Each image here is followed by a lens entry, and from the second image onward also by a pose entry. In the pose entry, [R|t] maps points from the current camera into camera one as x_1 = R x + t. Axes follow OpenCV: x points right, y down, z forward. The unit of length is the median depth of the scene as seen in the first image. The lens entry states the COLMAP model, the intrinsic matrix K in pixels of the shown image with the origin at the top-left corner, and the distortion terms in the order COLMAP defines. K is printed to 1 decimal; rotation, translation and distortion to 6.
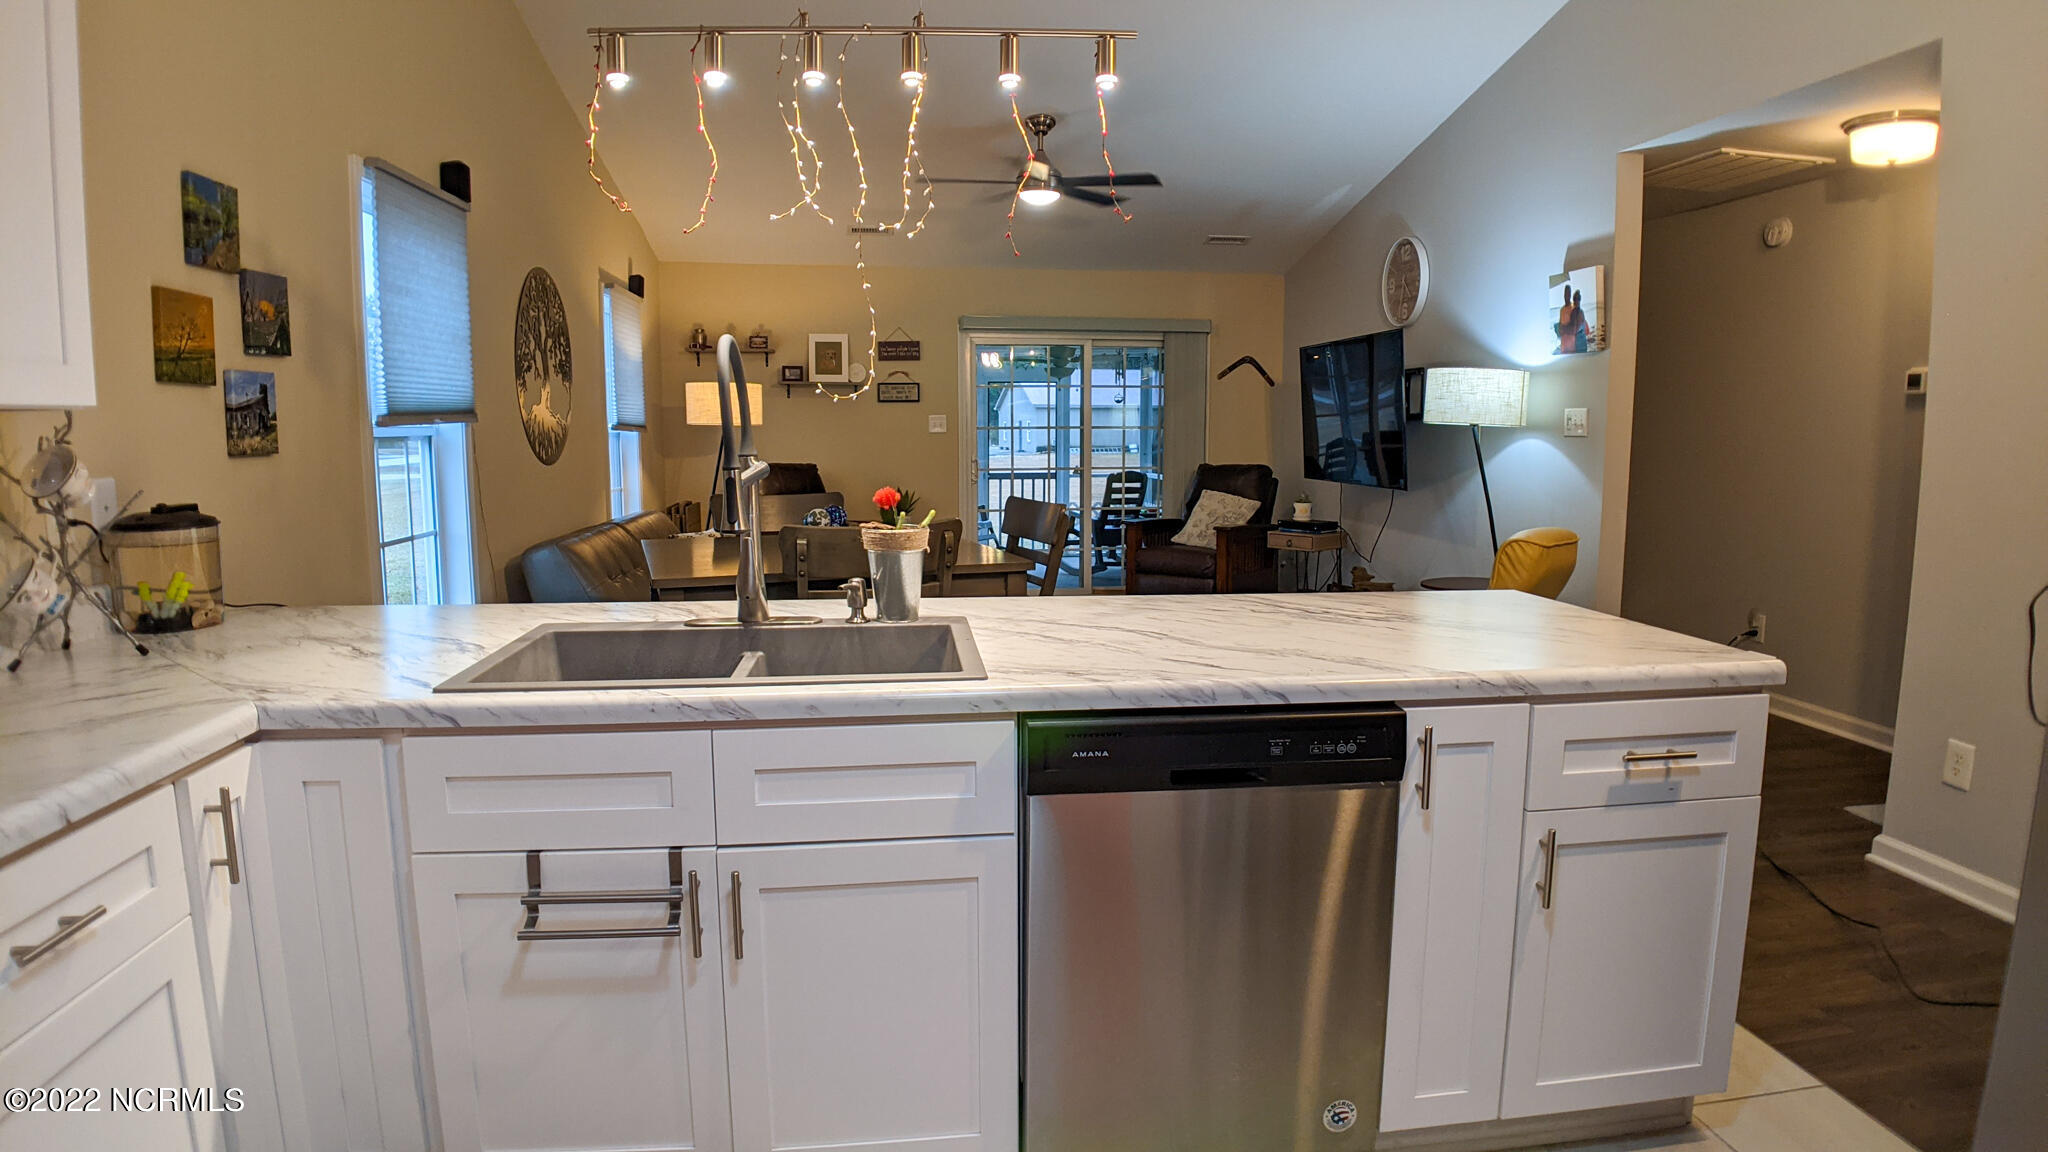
lens RADIAL K [[1143.5, 0, 1023.1], [0, 1143.5, 575.9], [0, 0, 1]] dist [-0.048632, -0.001394]
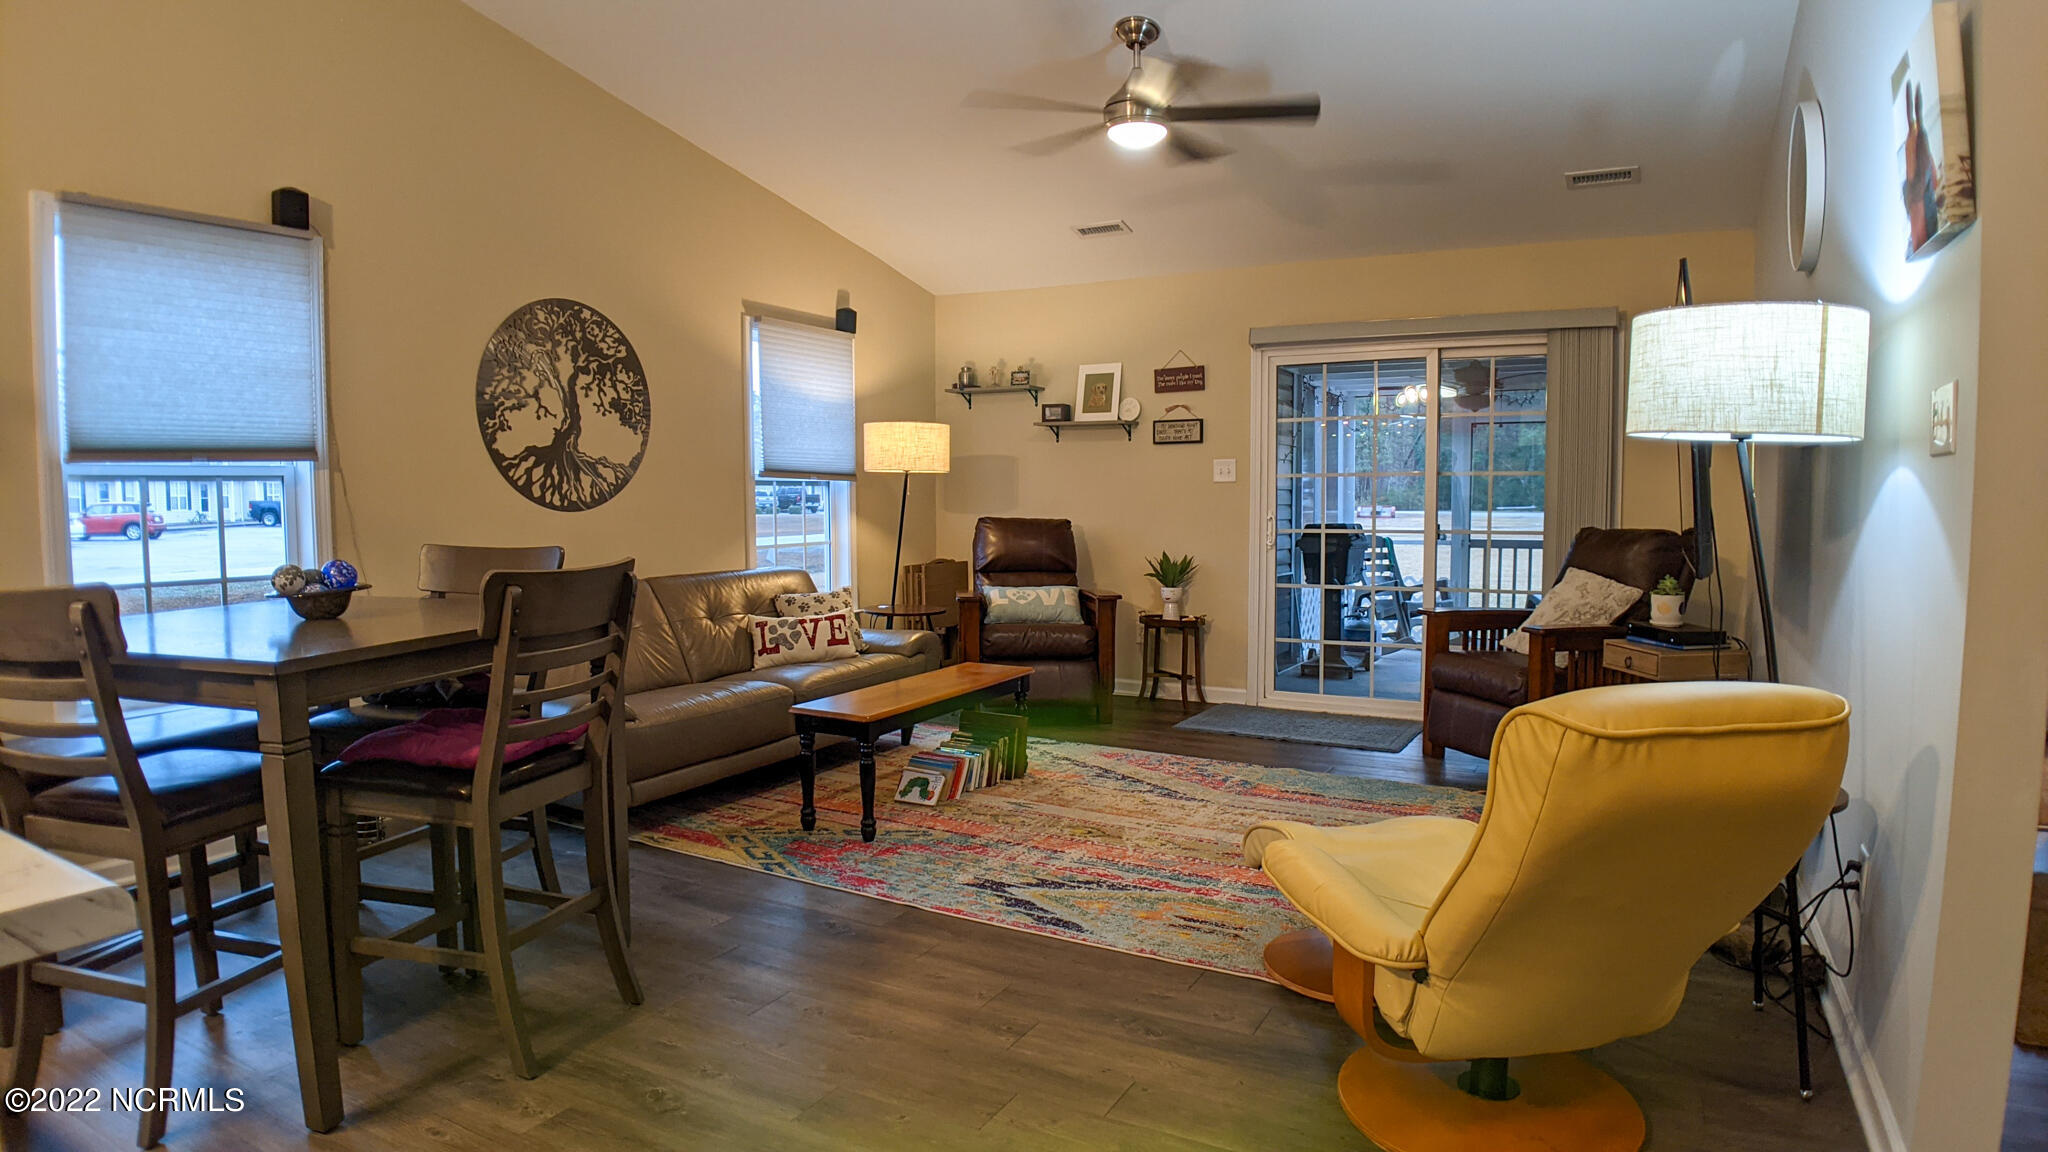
lens RADIAL K [[1143.5, 0, 1024.7], [0, 1143.5, 582.0], [0, 0, 1]] dist [-0.048632, -0.001394]
pose [[0.806332, 0.042696, -0.589921, 0.282301], [-0.072961, 0.996954, -0.027571, -0.027117], [0.586946, 0.065273, 0.806990, 0.307843]]
